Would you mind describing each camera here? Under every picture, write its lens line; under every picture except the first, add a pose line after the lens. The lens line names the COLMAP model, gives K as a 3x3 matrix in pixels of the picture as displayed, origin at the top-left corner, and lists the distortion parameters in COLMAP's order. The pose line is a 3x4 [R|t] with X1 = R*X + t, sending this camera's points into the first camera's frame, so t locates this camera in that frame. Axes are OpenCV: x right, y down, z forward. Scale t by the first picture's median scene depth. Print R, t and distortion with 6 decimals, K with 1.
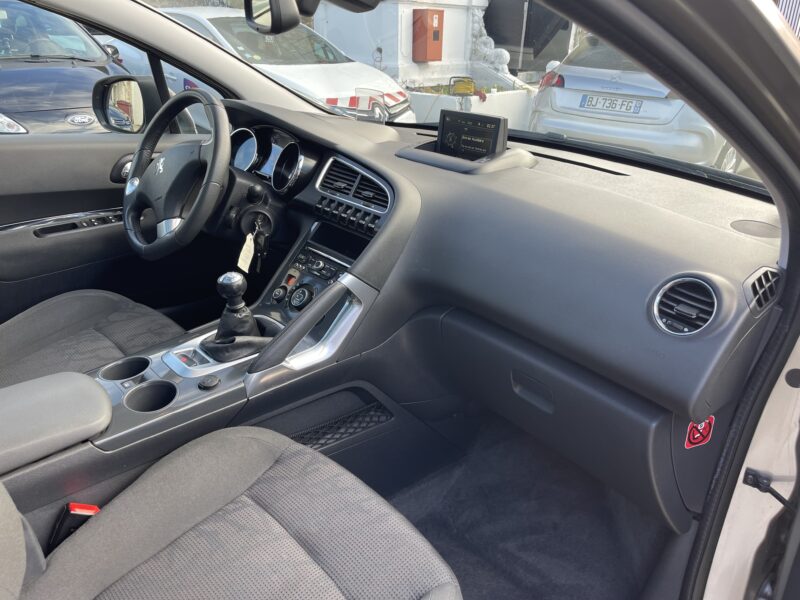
lens RADIAL K [[602.8, 0, 401.3], [0, 602.8, 302.9], [0, 0, 1]] dist [0.056155, -0.076174]
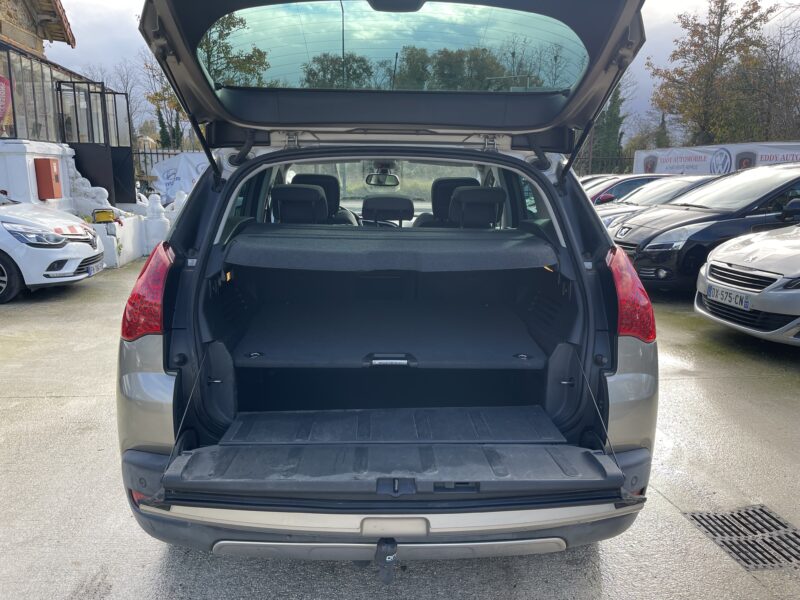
lens RADIAL K [[602.8, 0, 404.0], [0, 602.8, 320.6], [0, 0, 1]] dist [0.056155, -0.076174]
pose [[0.634944, -0.203756, 0.745205, -2.119373], [0.325456, 0.945370, -0.018816, 0.345381], [-0.700660, 0.254478, 0.666570, -1.018094]]
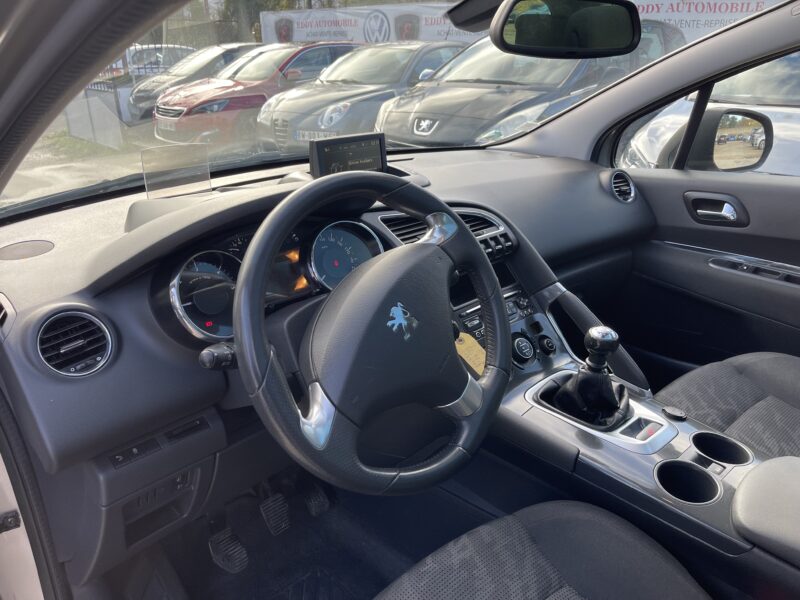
lens RADIAL K [[602.8, 0, 400.5], [0, 602.8, 306.9], [0, 0, 1]] dist [0.056155, -0.076174]
pose [[-0.020144, -0.417823, 0.908305, -0.719737], [0.414613, 0.823198, 0.387868, -0.363695], [-0.909775, 0.384408, 0.156652, 0.754087]]
